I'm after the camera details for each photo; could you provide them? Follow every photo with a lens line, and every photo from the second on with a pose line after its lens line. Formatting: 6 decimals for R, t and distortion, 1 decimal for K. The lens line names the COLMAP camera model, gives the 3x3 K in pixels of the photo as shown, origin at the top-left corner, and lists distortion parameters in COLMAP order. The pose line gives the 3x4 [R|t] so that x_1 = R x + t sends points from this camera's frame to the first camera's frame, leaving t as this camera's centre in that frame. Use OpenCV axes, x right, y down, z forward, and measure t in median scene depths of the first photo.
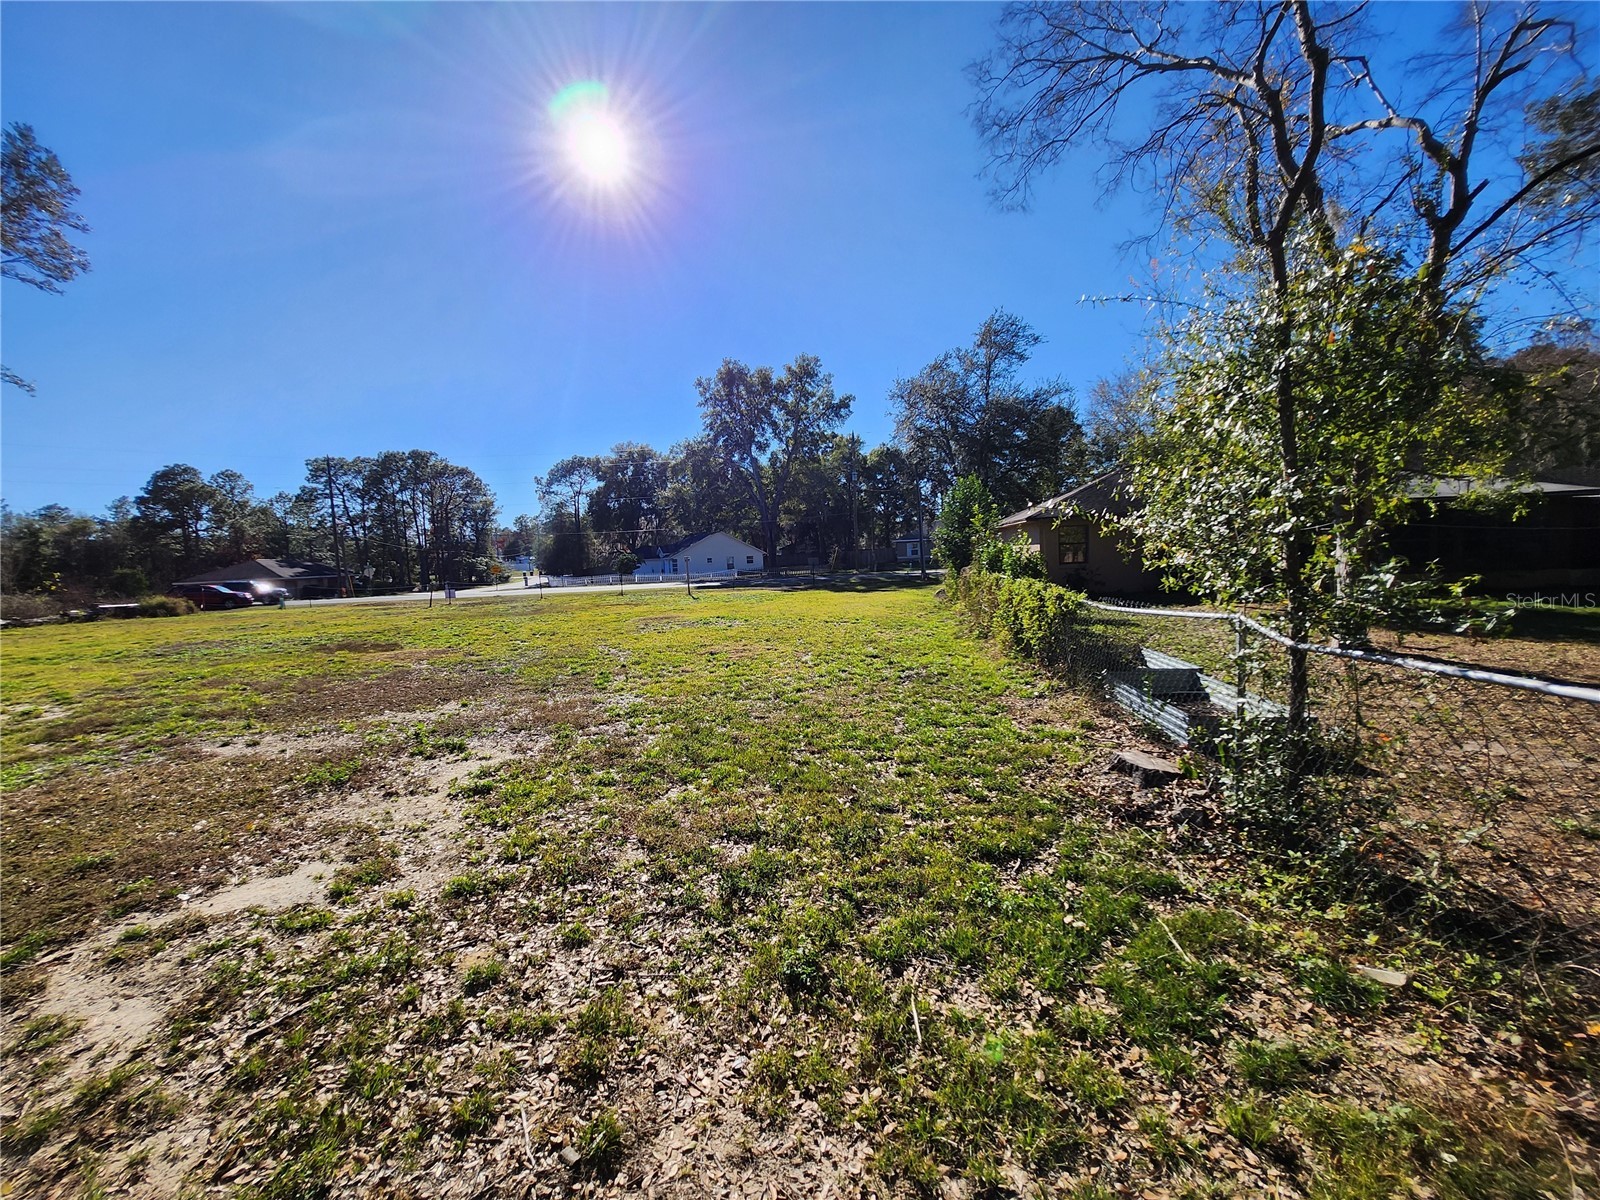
lens RADIAL K [[642.7, 0, 797.2], [0, 642.7, 602.6], [0, 0, 1]] dist [-0.017779, 0.000592]
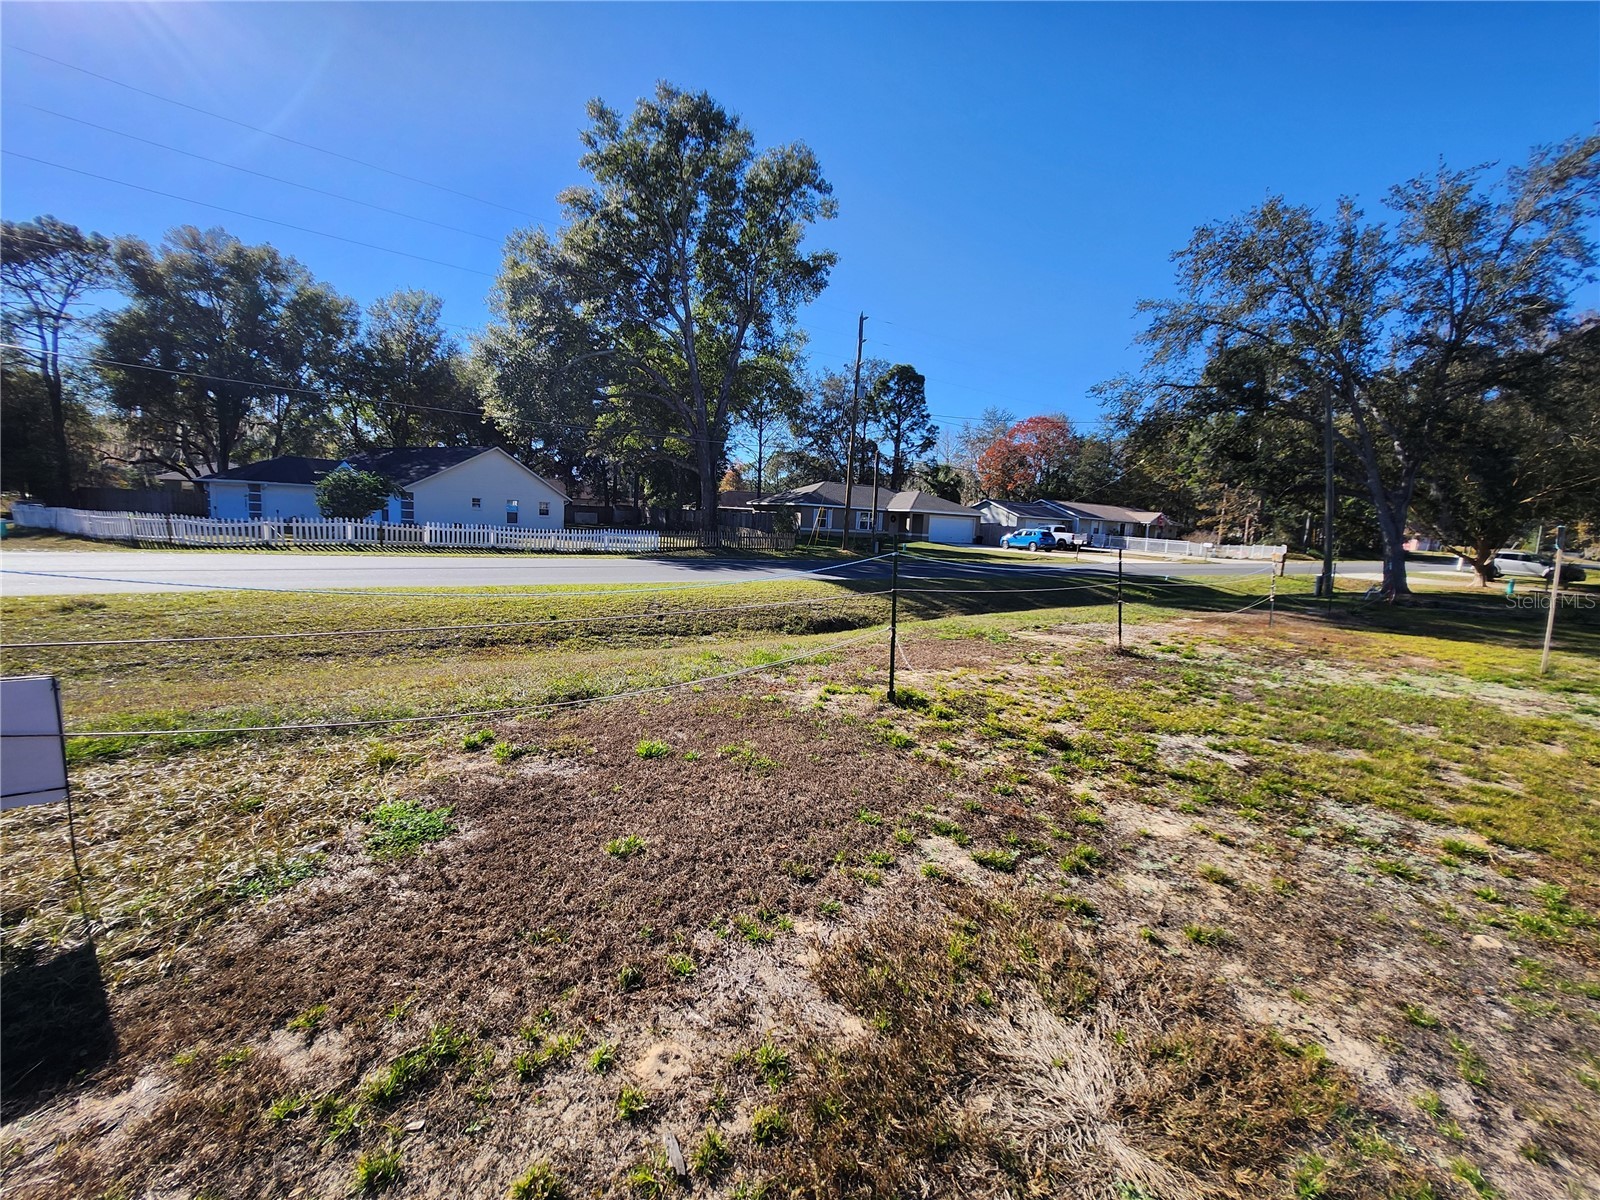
lens RADIAL K [[642.7, 0, 801.0], [0, 642.7, 600.7], [0, 0, 1]] dist [-0.017779, 0.000592]
pose [[0.792071, 0.013273, 0.610285, -0.302101], [-0.044613, 0.998349, 0.036189, -0.020249], [-0.608797, -0.055891, 0.791355, 0.528120]]
